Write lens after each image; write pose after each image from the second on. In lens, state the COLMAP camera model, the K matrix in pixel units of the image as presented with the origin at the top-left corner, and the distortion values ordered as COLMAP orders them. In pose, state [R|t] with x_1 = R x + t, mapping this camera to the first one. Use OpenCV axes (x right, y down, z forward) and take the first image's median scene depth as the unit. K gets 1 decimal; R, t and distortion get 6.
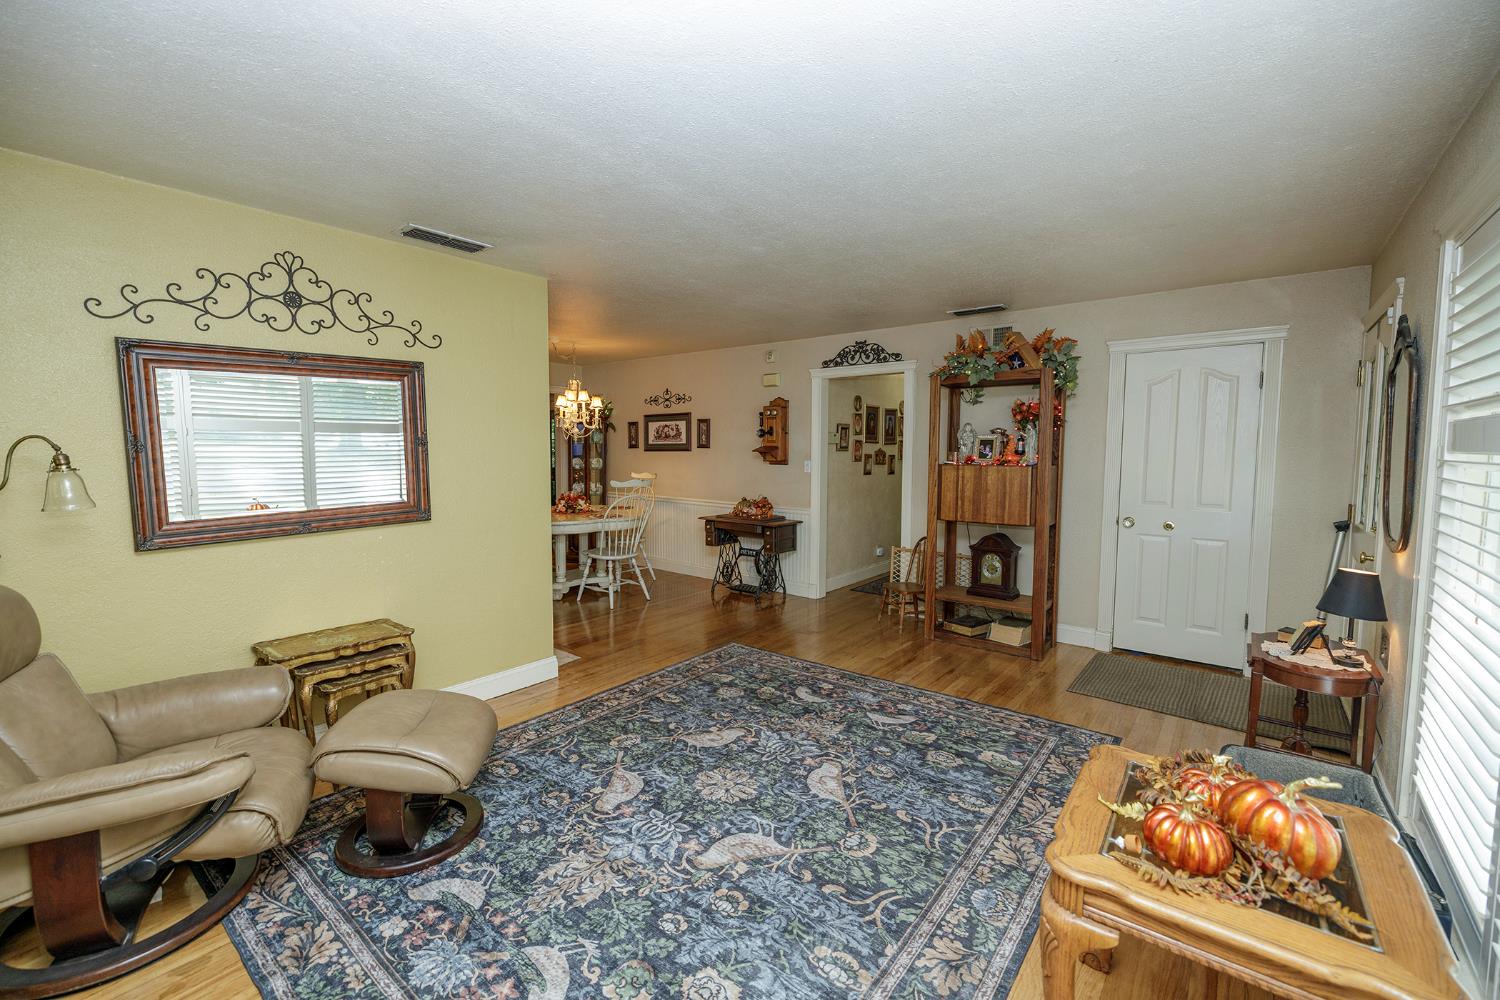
lens RADIAL K [[627.6, 0, 738.4], [0, 627.6, 499.0], [0, 0, 1]] dist [0.001809, 0.000382]
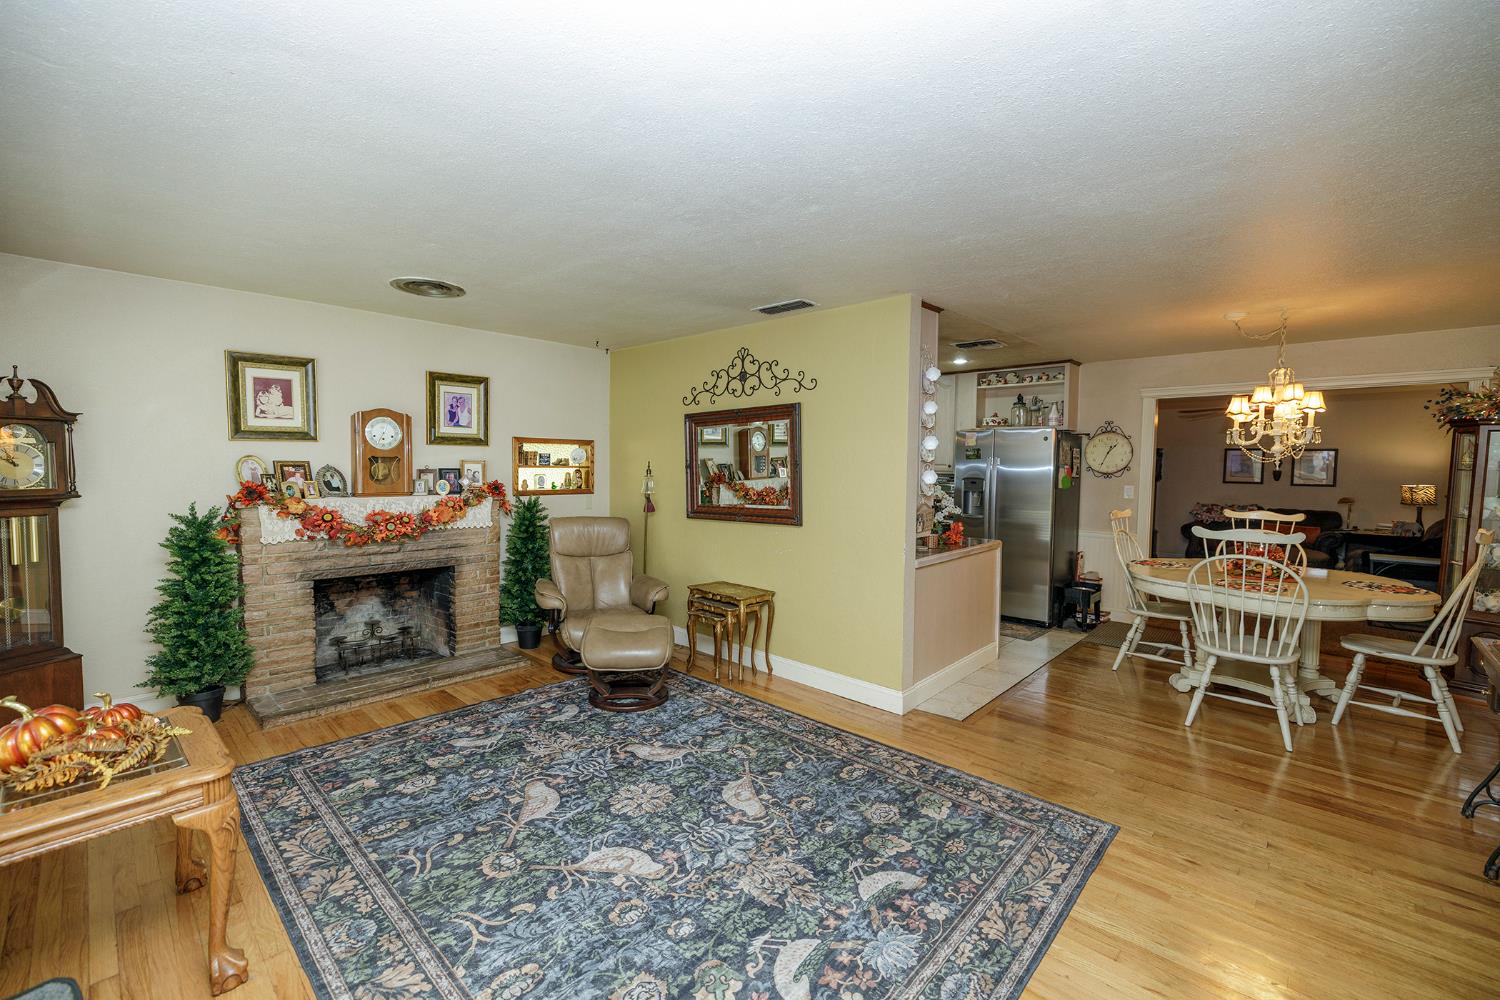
lens RADIAL K [[627.6, 0, 738.4], [0, 627.6, 499.0], [0, 0, 1]] dist [0.001809, 0.000382]
pose [[-0.074815, 0.052833, -0.995797, 1.006257], [-0.093848, 0.993790, 0.059778, -0.108899], [0.992772, 0.097926, -0.069392, 1.240197]]
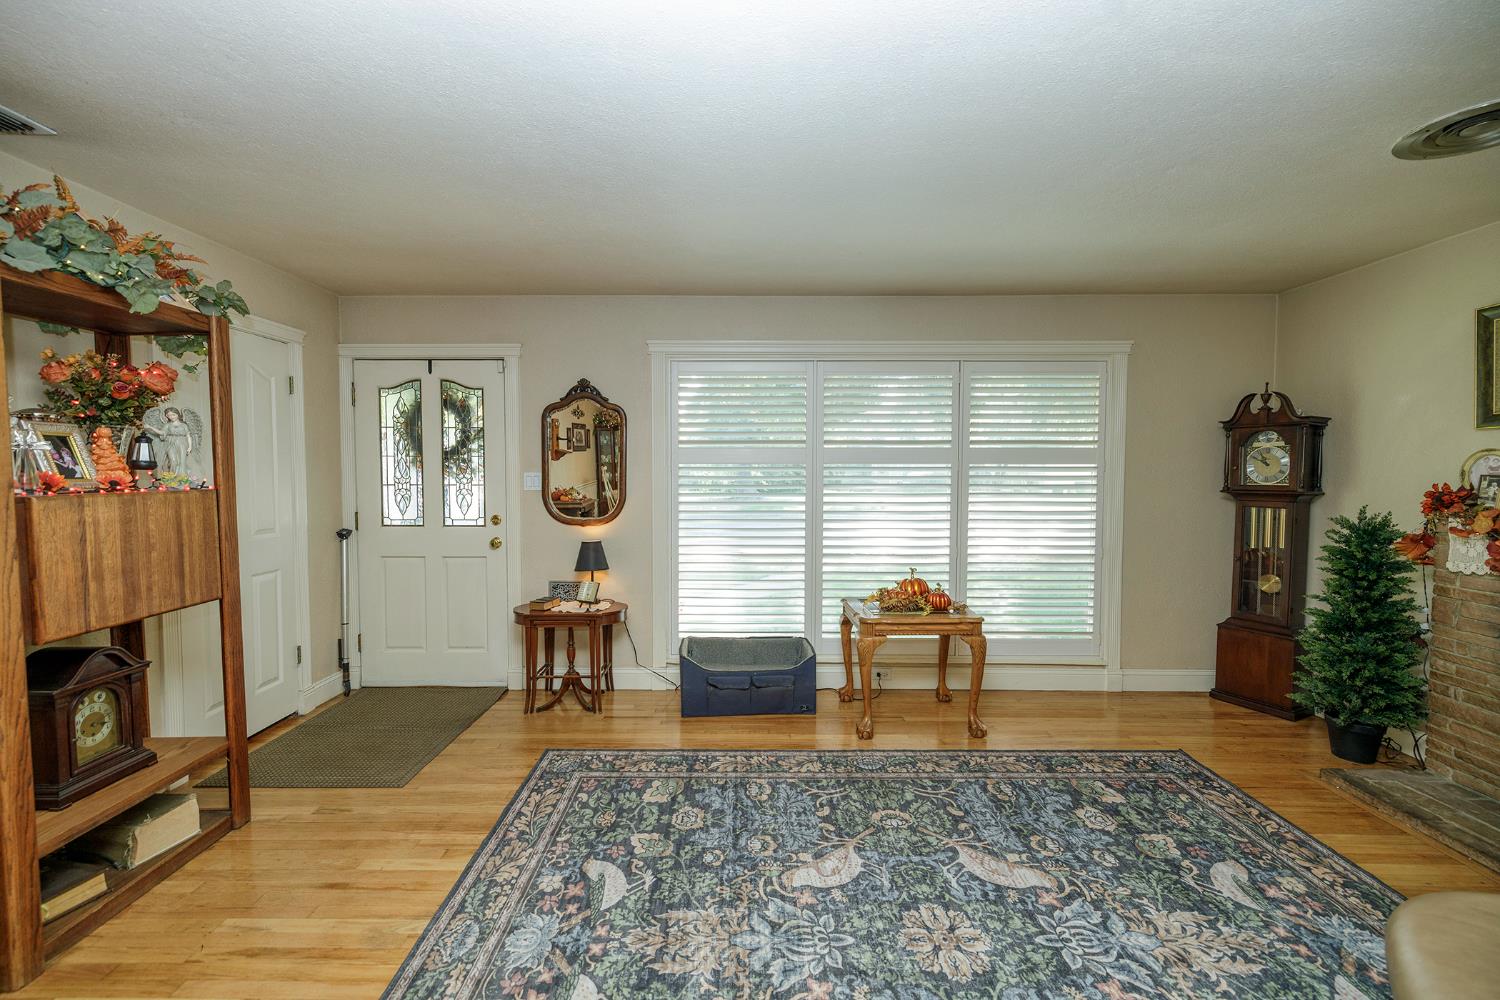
lens RADIAL K [[624.8, 0, 740.8], [0, 624.8, 497.9], [0, 0, 1]] dist [0.003636, -0.000696]
pose [[-0.633436, -0.039198, 0.772802, -0.412665], [0.061363, 0.993026, 0.100665, -0.118160], [-0.771358, 0.111186, -0.626613, 1.632946]]
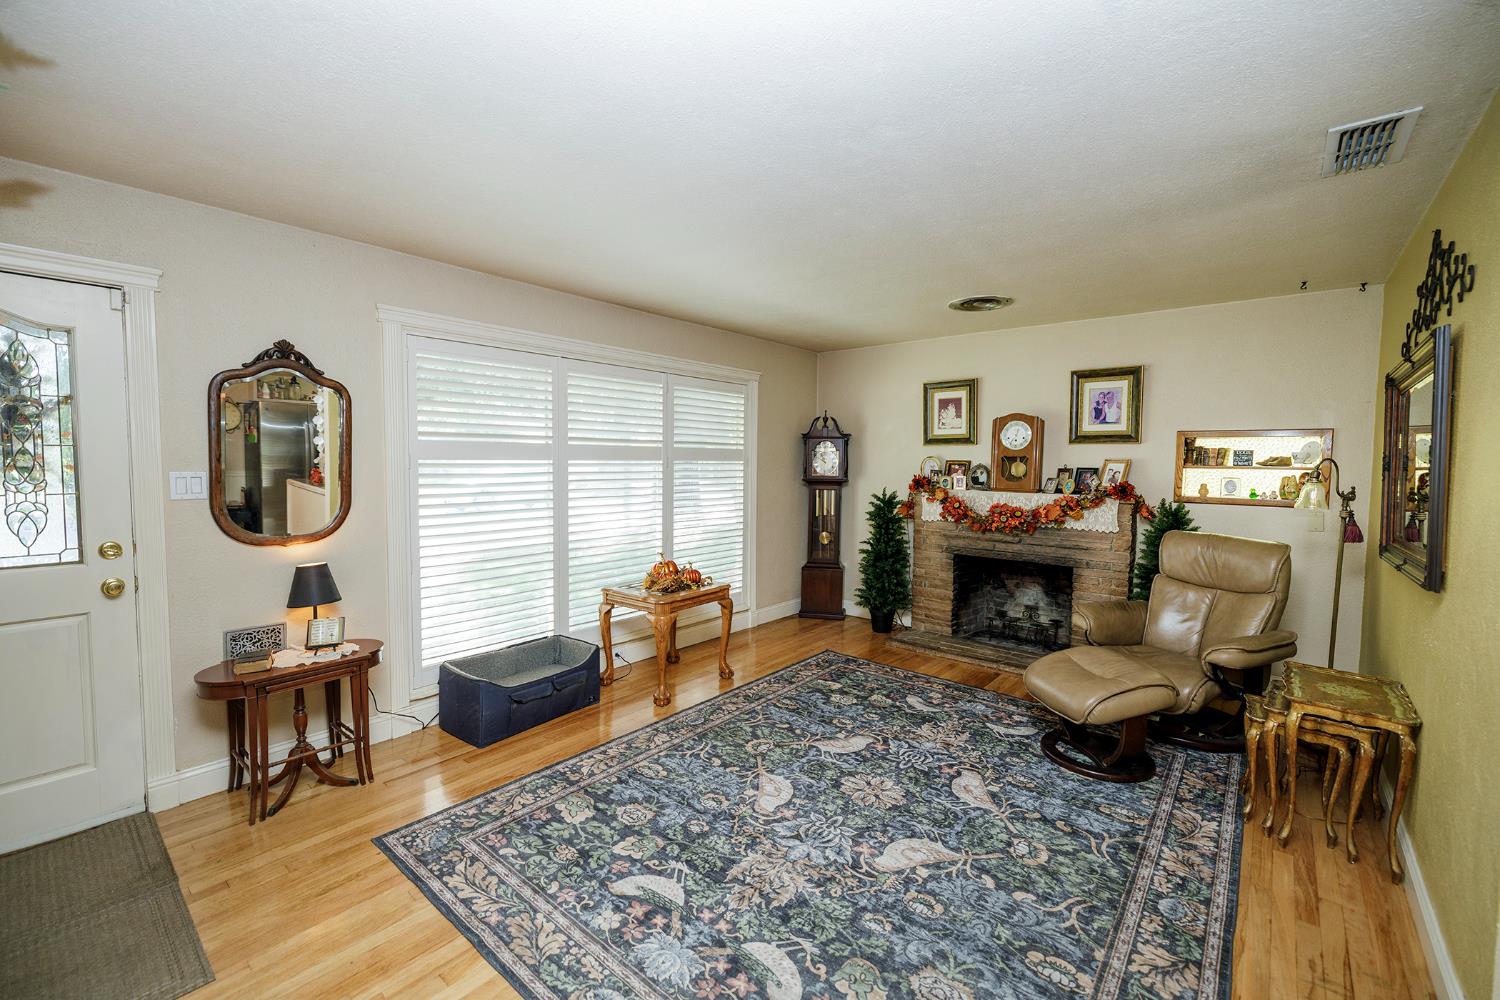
lens RADIAL K [[624.8, 0, 740.8], [0, 624.8, 497.9], [0, 0, 1]] dist [0.003636, -0.000696]
pose [[-0.999769, -0.012415, 0.017527, 0.192842], [-0.009761, 0.989509, 0.144145, -0.169882], [-0.019132, 0.143940, -0.989401, 2.045293]]
